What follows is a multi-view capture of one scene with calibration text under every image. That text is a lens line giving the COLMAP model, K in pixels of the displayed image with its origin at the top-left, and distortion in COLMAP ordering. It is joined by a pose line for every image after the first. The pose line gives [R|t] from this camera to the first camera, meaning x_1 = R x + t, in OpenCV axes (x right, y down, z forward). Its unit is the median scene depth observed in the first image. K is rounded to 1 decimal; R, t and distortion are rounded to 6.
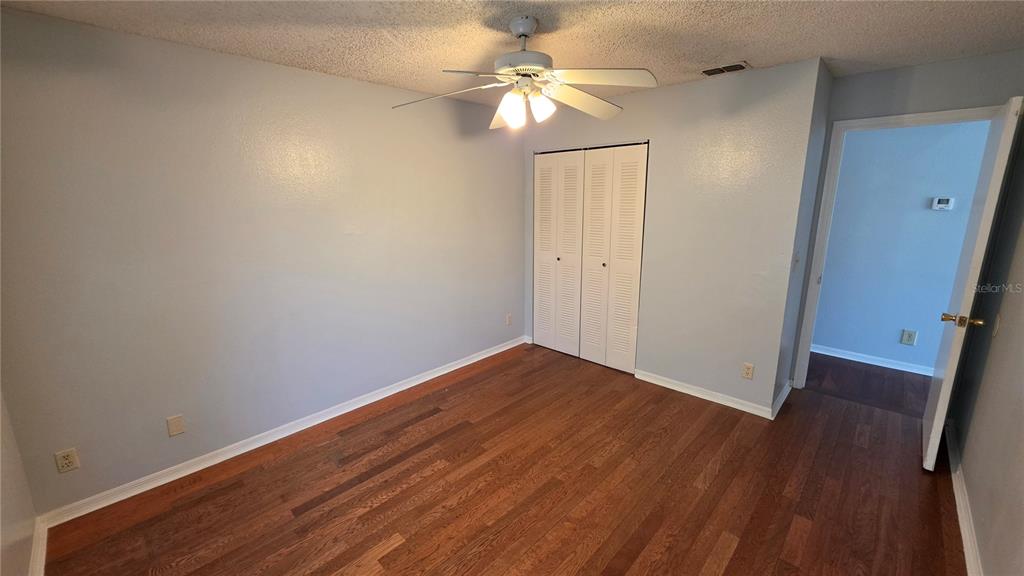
lens RADIAL K [[410.7, 0, 511.8], [0, 410.7, 285.4], [0, 0, 1]] dist [-0.001405, 0.000341]
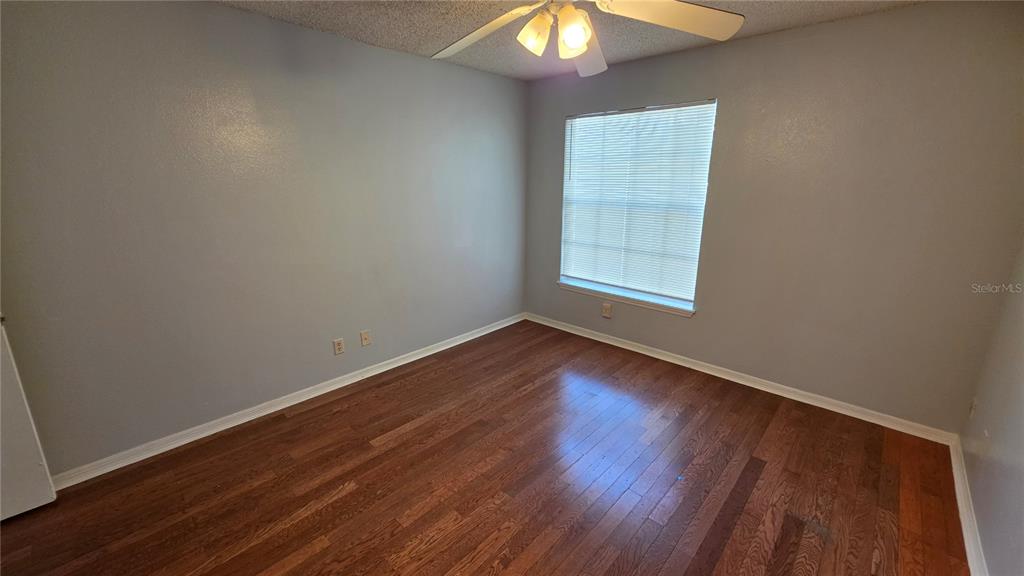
lens RADIAL K [[410.7, 0, 511.8], [0, 410.7, 285.4], [0, 0, 1]] dist [-0.001405, 0.000341]
pose [[-0.999961, 0.006728, -0.005745, 0.112217], [0.003464, 0.895235, 0.445581, -0.314155], [0.008141, 0.445544, -0.895223, 1.664169]]
